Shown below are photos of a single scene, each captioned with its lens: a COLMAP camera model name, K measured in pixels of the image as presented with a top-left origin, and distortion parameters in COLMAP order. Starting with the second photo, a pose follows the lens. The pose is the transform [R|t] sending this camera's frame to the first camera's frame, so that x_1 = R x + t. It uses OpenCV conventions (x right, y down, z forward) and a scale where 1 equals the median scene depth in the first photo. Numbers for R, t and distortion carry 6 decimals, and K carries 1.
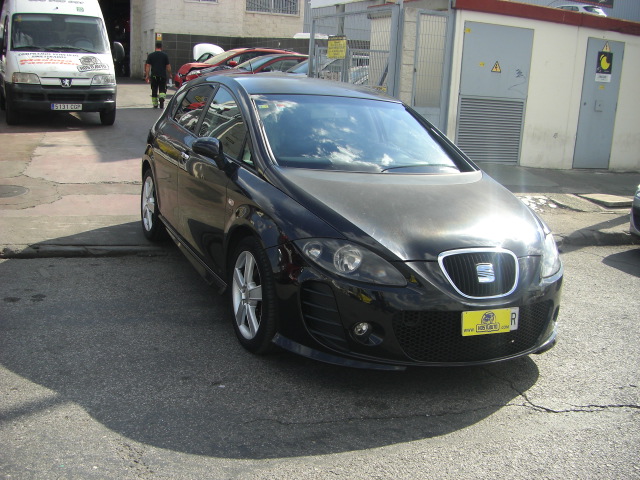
lens RADIAL K [[744.7, 0, 292.9], [0, 744.7, 241.0], [0, 0, 1]] dist [-0.175899, 0.004400]
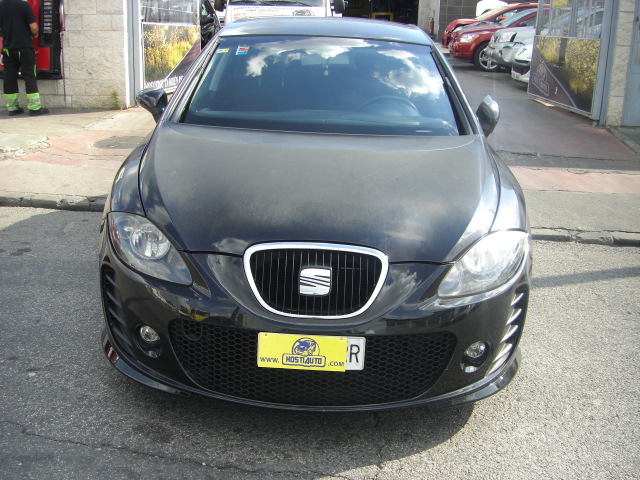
lens RADIAL K [[734.0, 0, 307.5], [0, 734.0, 239.9], [0, 0, 1]] dist [-0.145664, 0.027202]
pose [[0.907039, 0.091519, -0.410980, 0.532106], [-0.070286, 0.995307, 0.066518, -0.039569], [0.415138, -0.031448, 0.909215, 0.376745]]
